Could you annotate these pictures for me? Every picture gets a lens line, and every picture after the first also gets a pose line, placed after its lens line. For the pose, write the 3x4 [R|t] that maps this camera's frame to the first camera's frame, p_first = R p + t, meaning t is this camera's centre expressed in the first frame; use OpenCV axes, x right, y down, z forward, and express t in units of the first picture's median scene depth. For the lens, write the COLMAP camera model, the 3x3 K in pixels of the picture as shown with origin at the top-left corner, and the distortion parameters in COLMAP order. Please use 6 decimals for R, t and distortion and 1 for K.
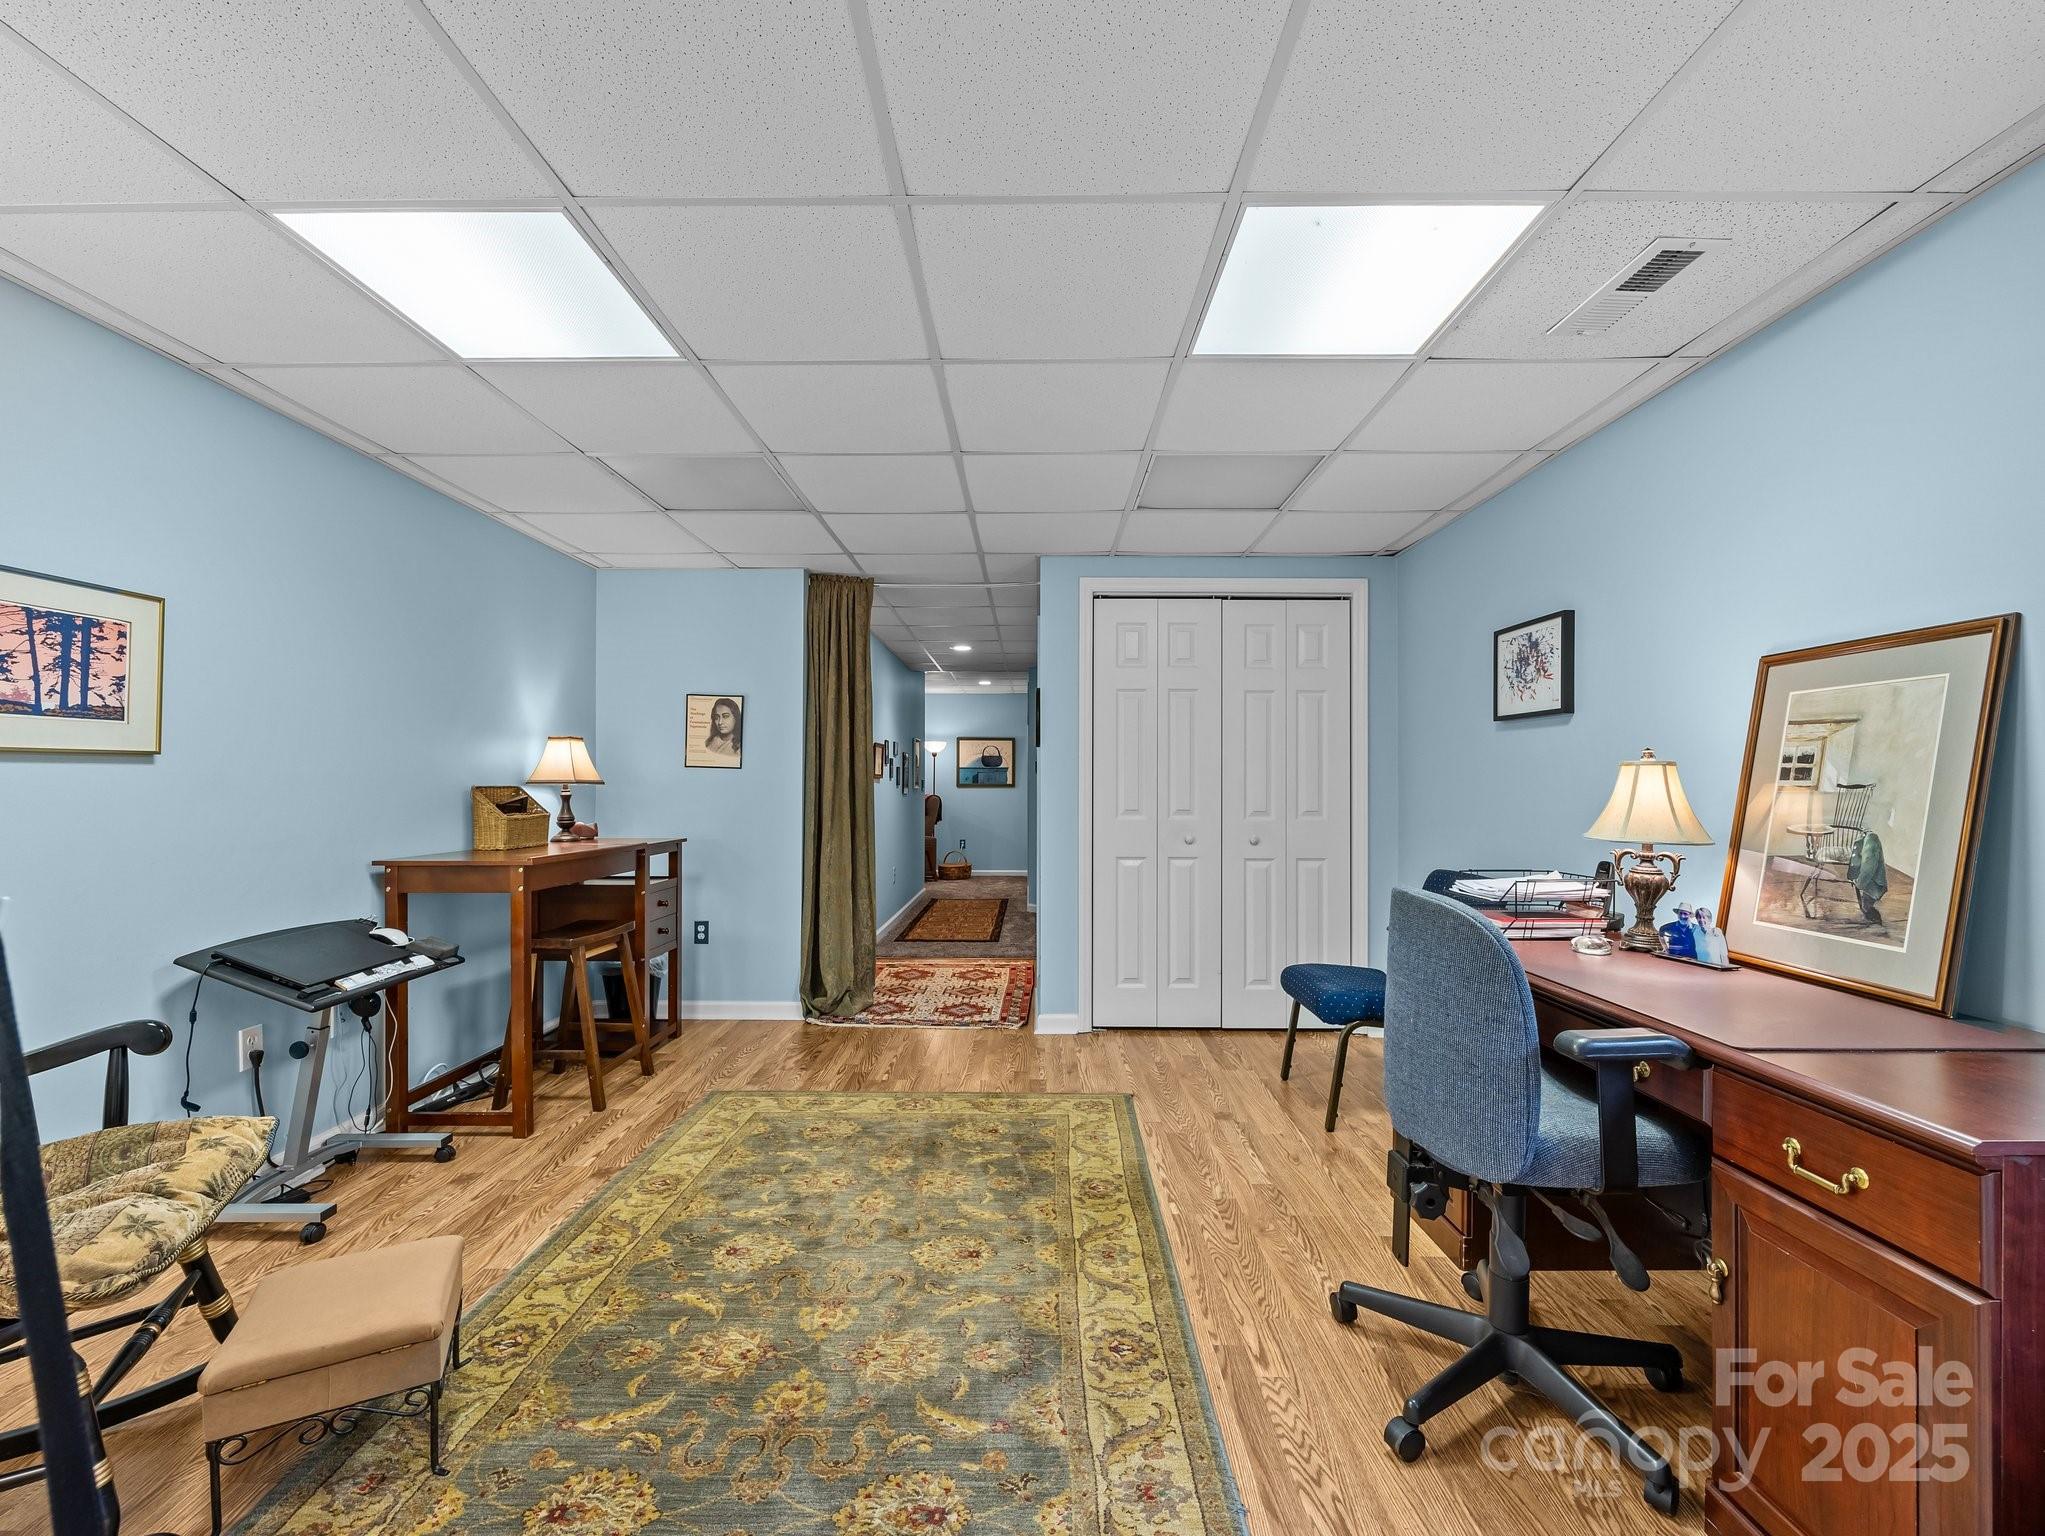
lens RADIAL K [[895.0, 0, 1028.0], [0, 895.0, 778.6], [0, 0, 1]] dist [0.012456, 0.000400]
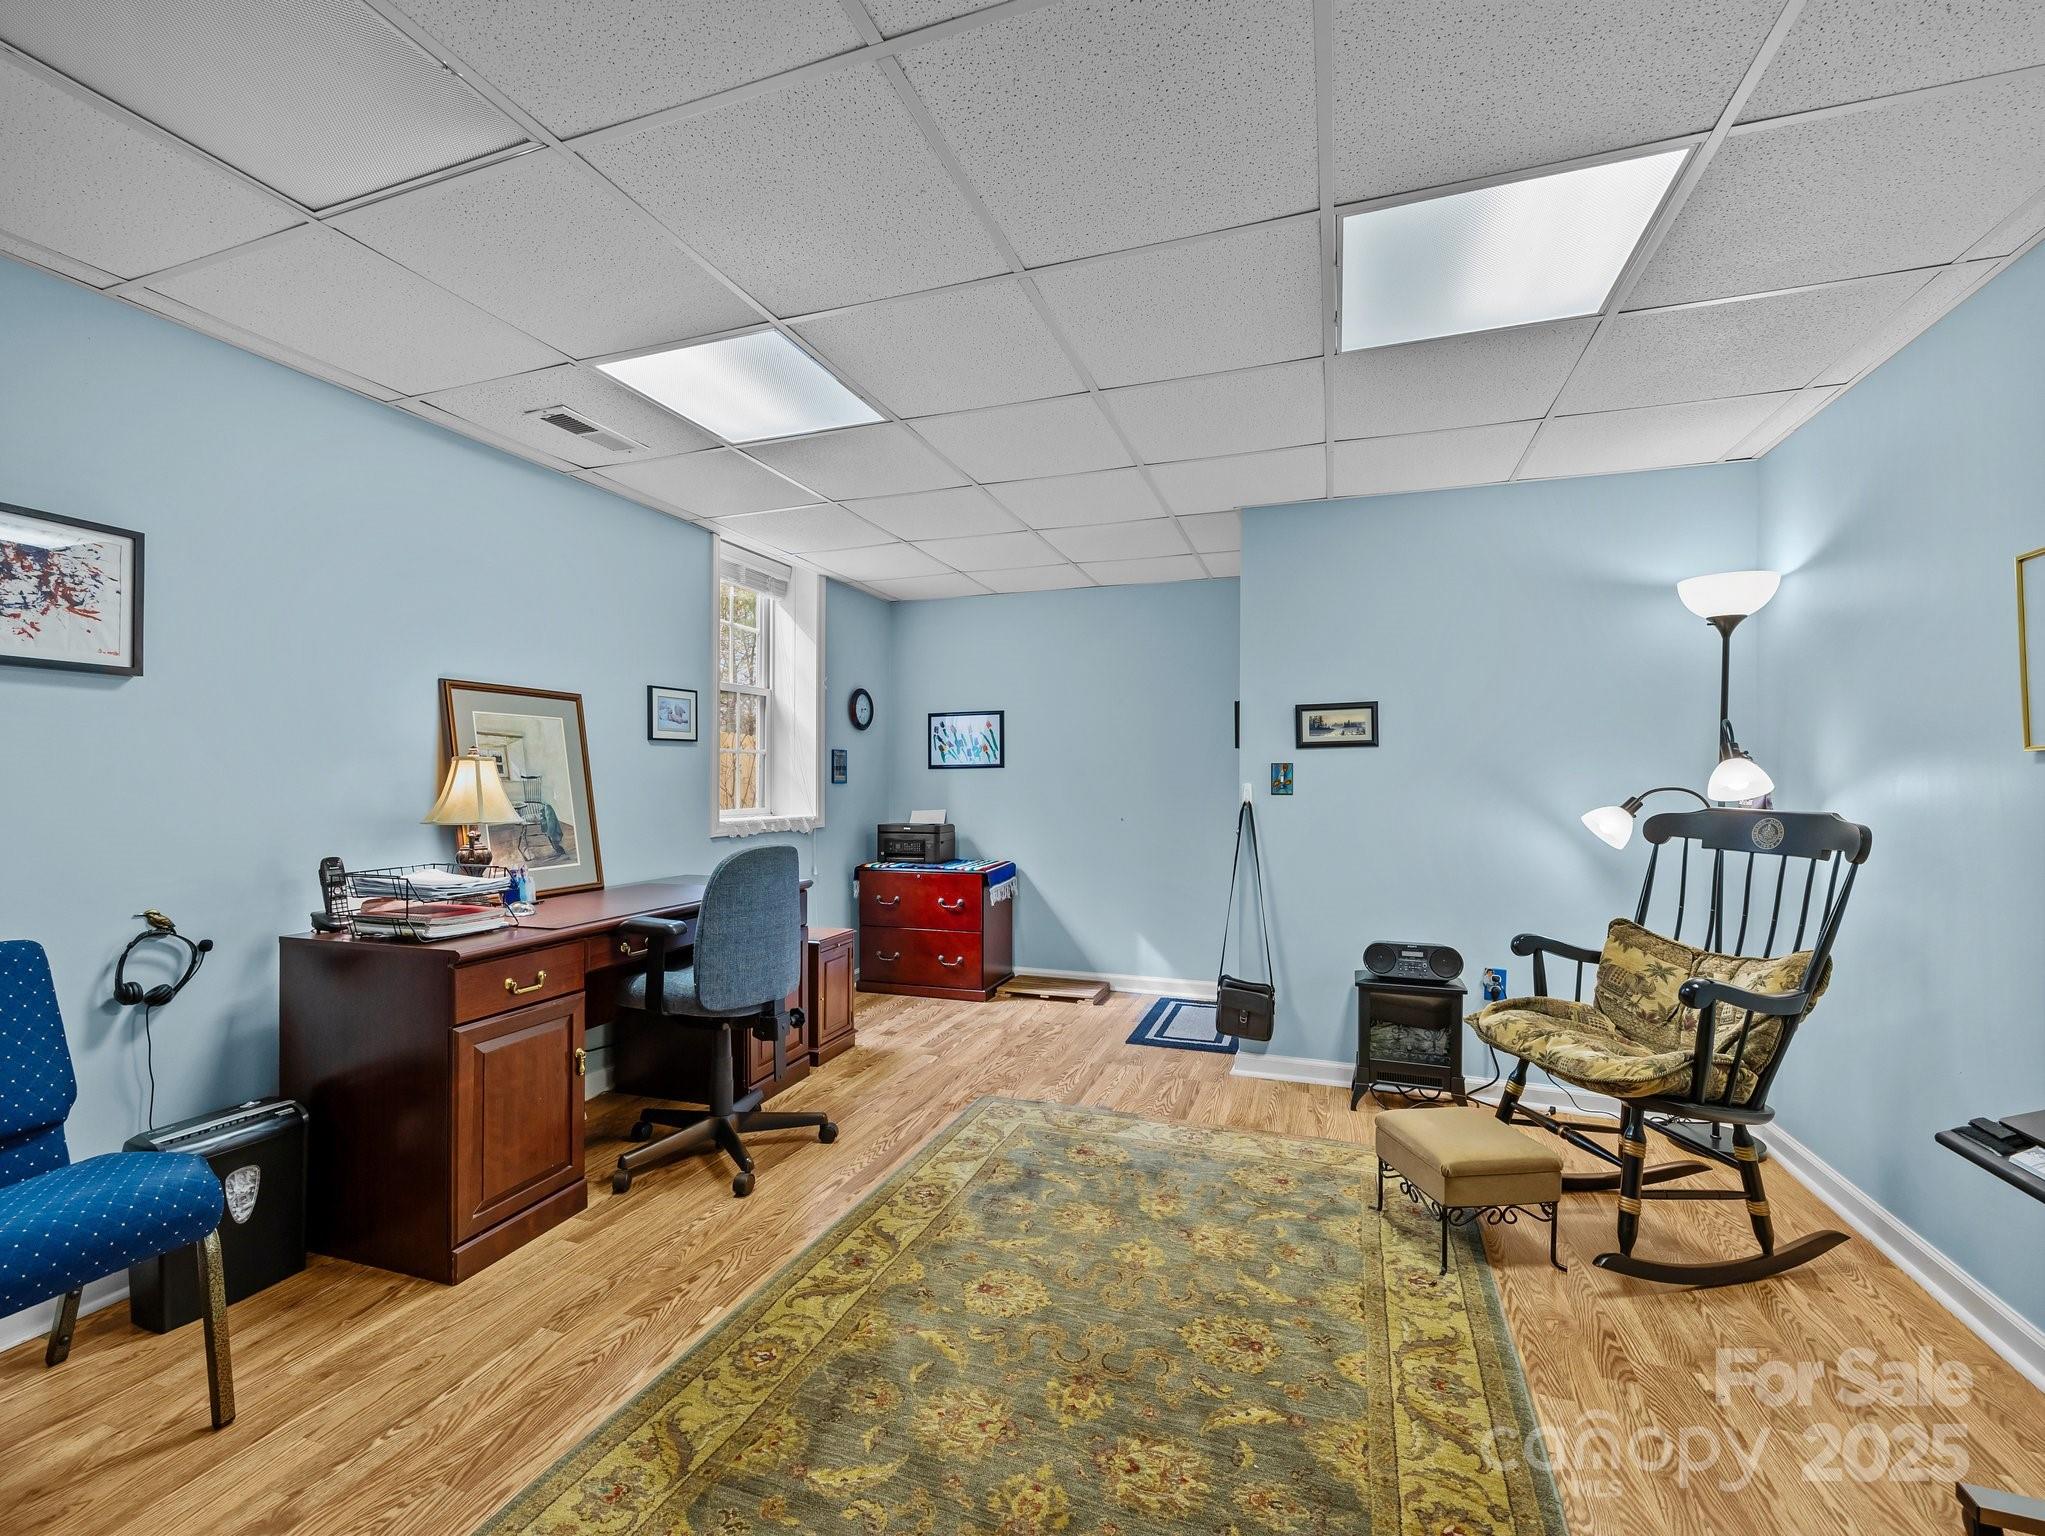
lens RADIAL K [[895.0, 0, 1028.0], [0, 895.0, 778.6], [0, 0, 1]] dist [0.012456, 0.000400]
pose [[-0.945461, -0.004615, 0.325703, -0.415403], [-0.006446, 0.999969, -0.004544, 0.010710], [-0.325672, -0.006395, -0.945461, 1.933219]]
